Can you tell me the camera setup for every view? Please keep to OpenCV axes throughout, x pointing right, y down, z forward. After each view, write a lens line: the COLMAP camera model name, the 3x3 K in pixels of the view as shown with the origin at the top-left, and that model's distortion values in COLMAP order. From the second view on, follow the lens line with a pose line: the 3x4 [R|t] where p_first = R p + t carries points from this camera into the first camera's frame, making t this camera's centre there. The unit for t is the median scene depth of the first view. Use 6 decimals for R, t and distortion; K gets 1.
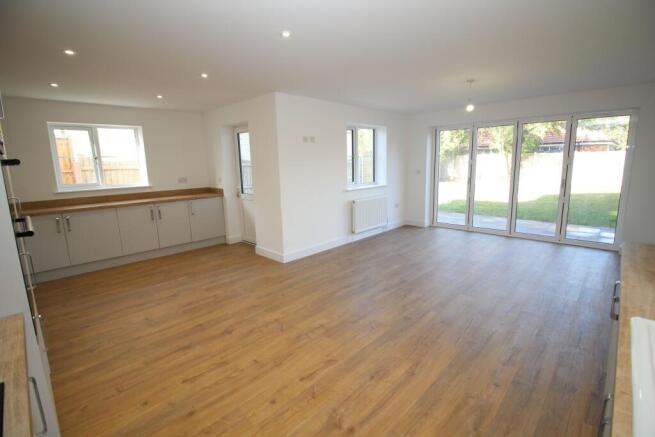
lens RADIAL K [[306.0, 0, 327.3], [0, 306.0, 215.8], [0, 0, 1]] dist [-0.004596, -0.001674]
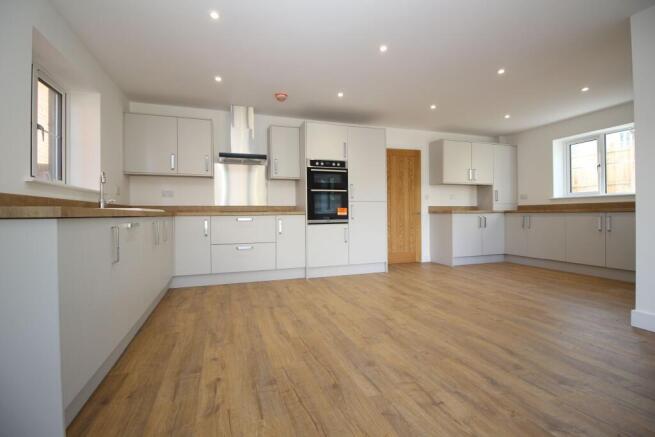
lens RADIAL K [[306.0, 0, 332.6], [0, 306.0, 215.3], [0, 0, 1]] dist [-0.004596, -0.001674]
pose [[-0.439594, 0.031798, -0.897633, 1.039093], [-0.142310, 0.984284, 0.104560, -0.027455], [0.886851, 0.173706, -0.428161, 1.396186]]
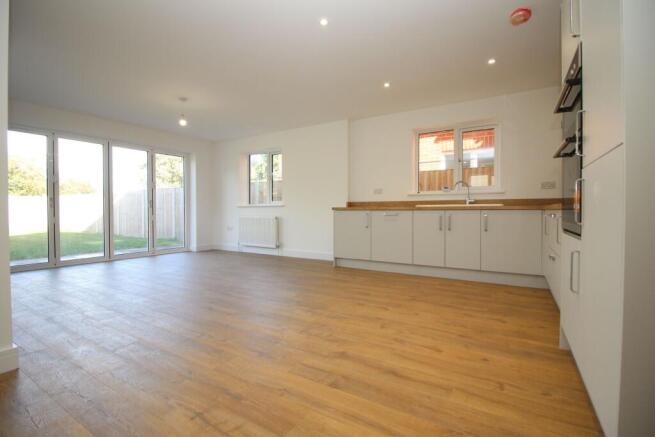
lens RADIAL K [[306.0, 0, 332.6], [0, 306.0, 213.6], [0, 0, 1]] dist [-0.004596, -0.001674]
pose [[-0.245429, 0.015460, 0.969291, -1.140812], [0.179772, 0.983256, 0.029837, 0.051316], [-0.952600, 0.181575, -0.244098, 1.299515]]
